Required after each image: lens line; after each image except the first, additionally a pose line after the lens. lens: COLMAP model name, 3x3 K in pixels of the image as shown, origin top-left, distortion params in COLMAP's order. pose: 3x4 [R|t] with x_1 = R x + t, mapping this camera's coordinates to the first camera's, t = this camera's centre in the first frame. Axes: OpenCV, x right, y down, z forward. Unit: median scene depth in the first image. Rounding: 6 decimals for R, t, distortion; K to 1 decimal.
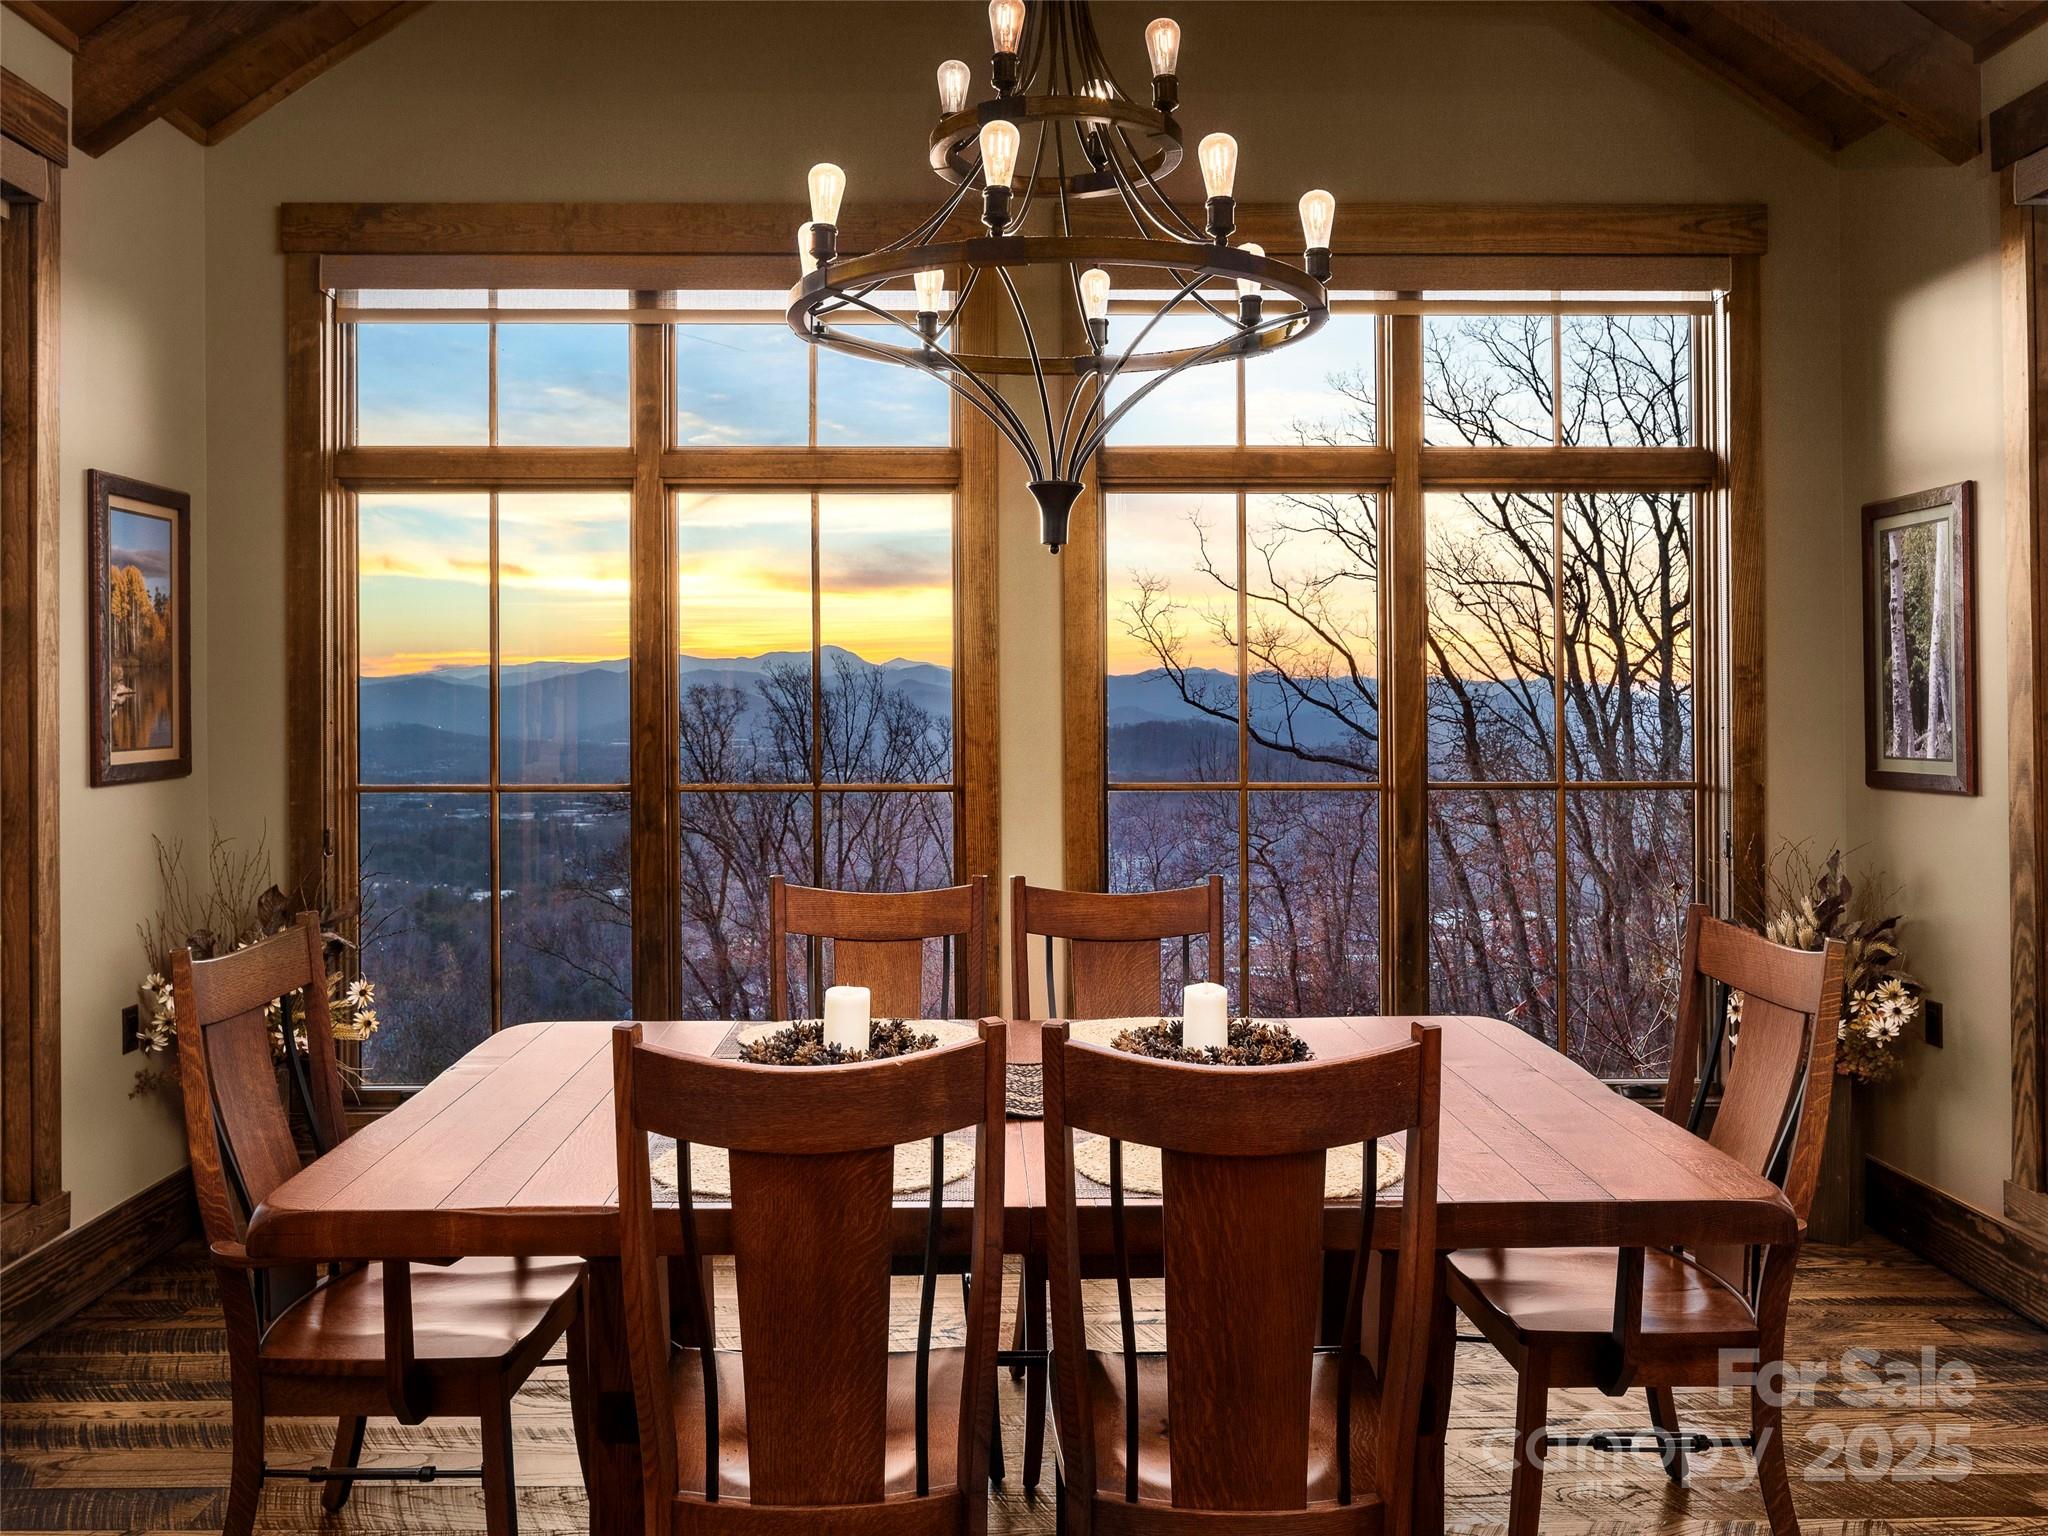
lens RADIAL K [[1572.0, 0, 1018.1], [0, 1572.0, 686.5], [0, 0, 1]] dist [0.003978, -0.000297]
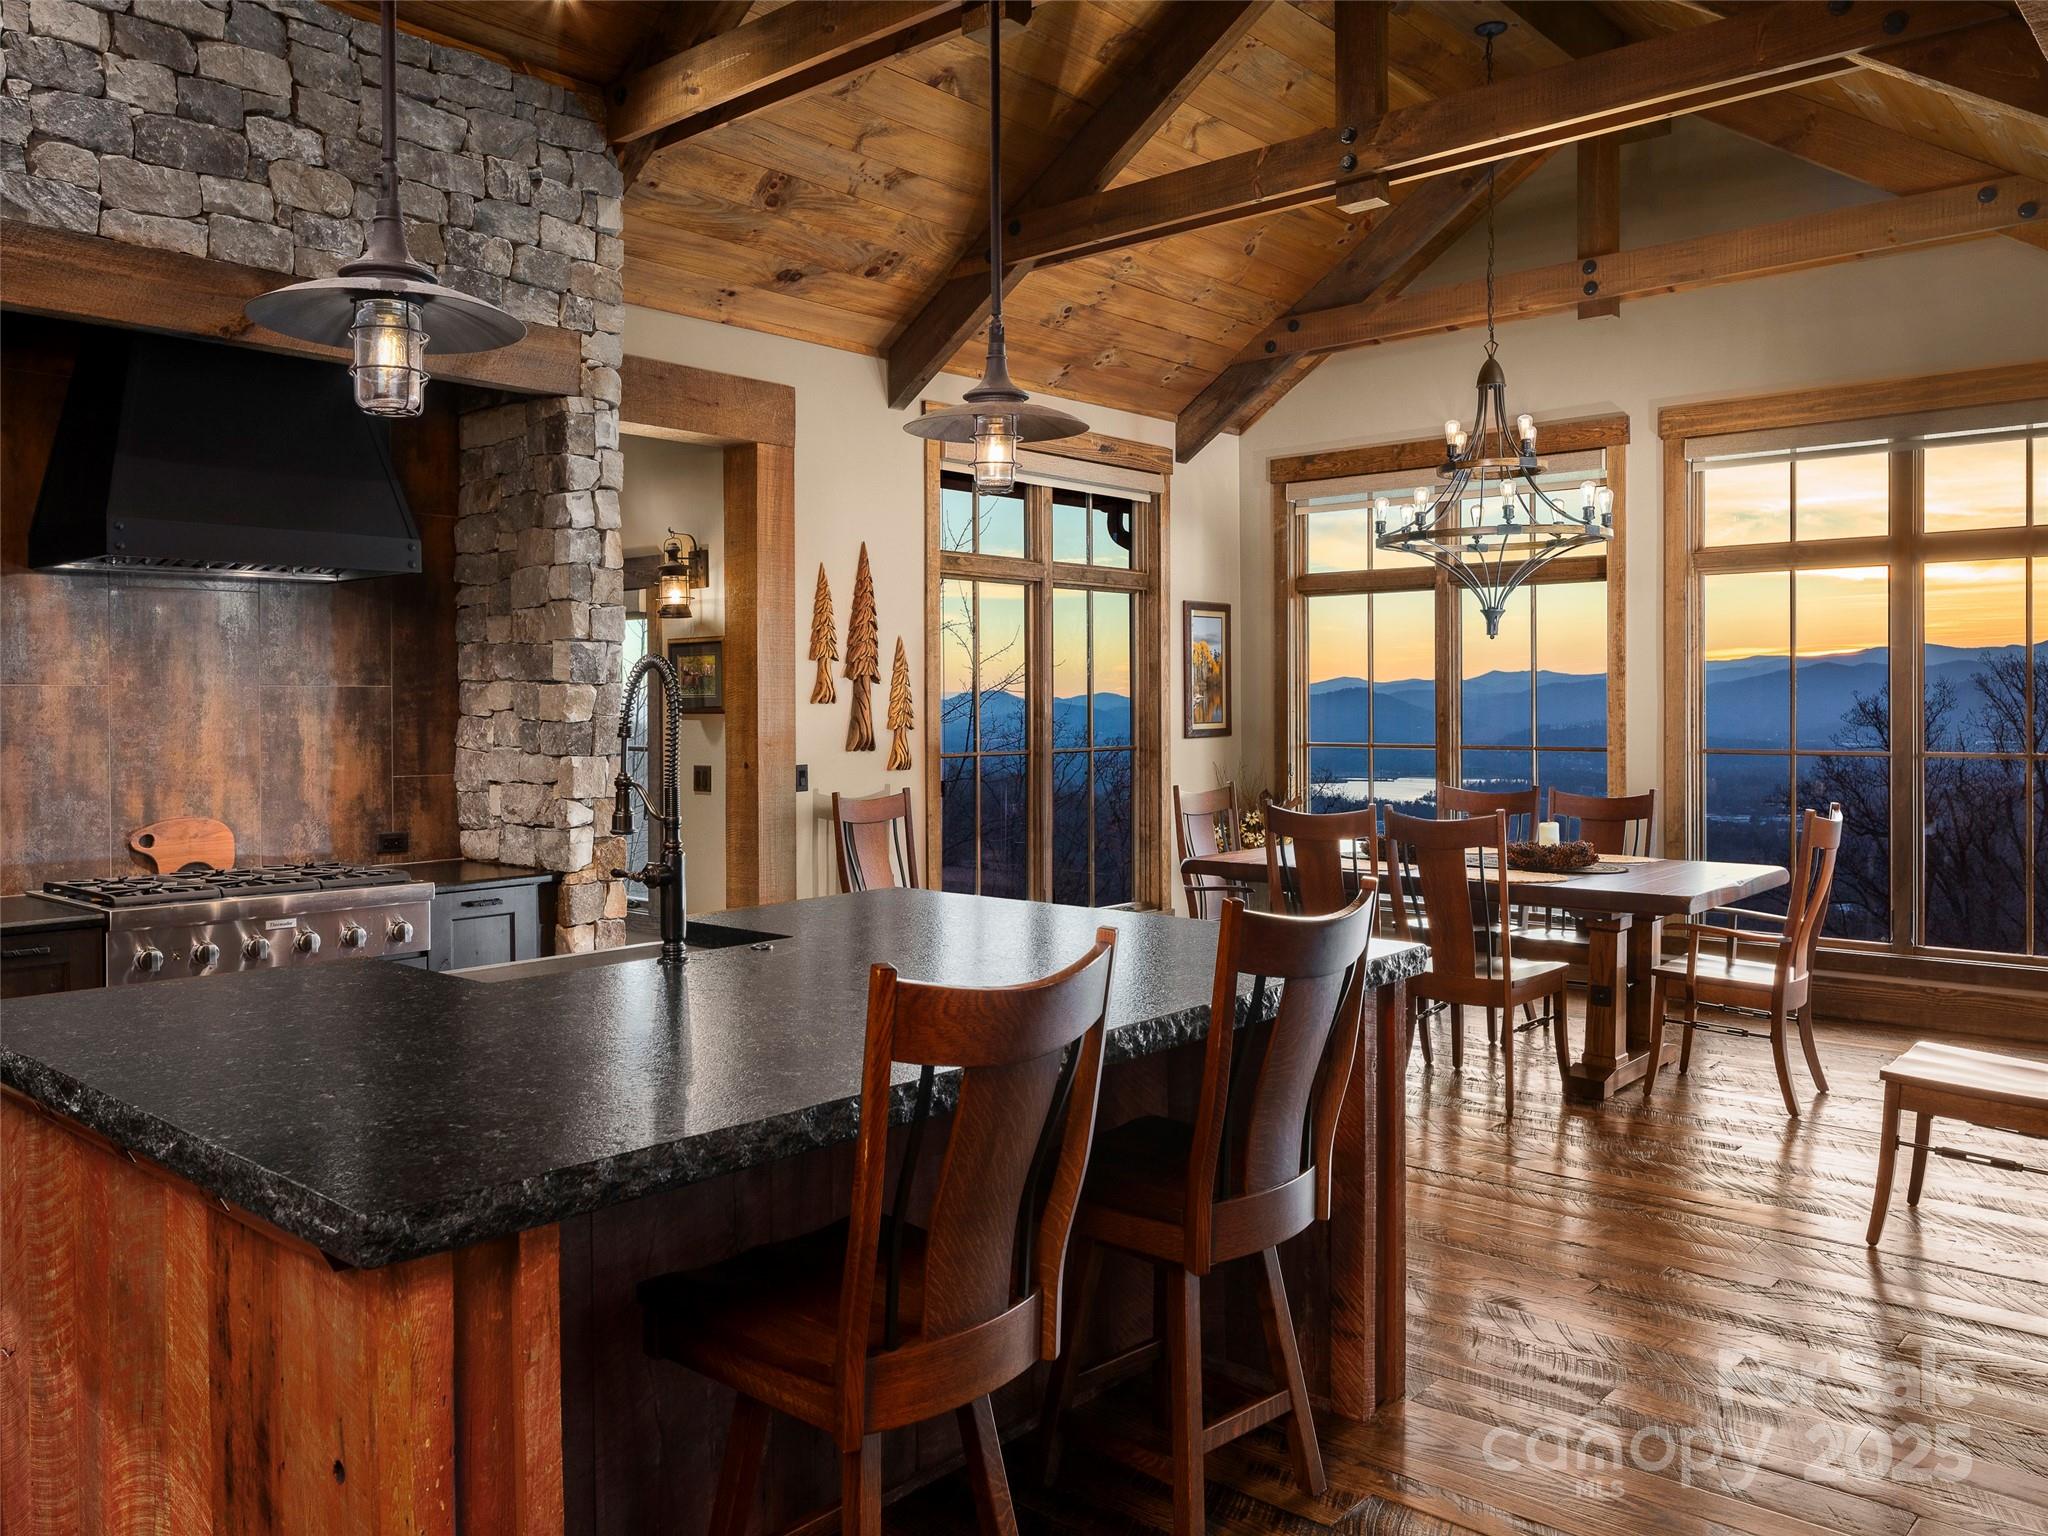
lens RADIAL K [[1572.0, 0, 1018.1], [0, 1572.0, 686.5], [0, 0, 1]] dist [0.003978, -0.000297]
pose [[0.734075, 0.000669, -0.679069, 0.686670], [0.002312, 0.999991, 0.003485, -0.018265], [0.679065, -0.004128, 0.734067, -0.737027]]
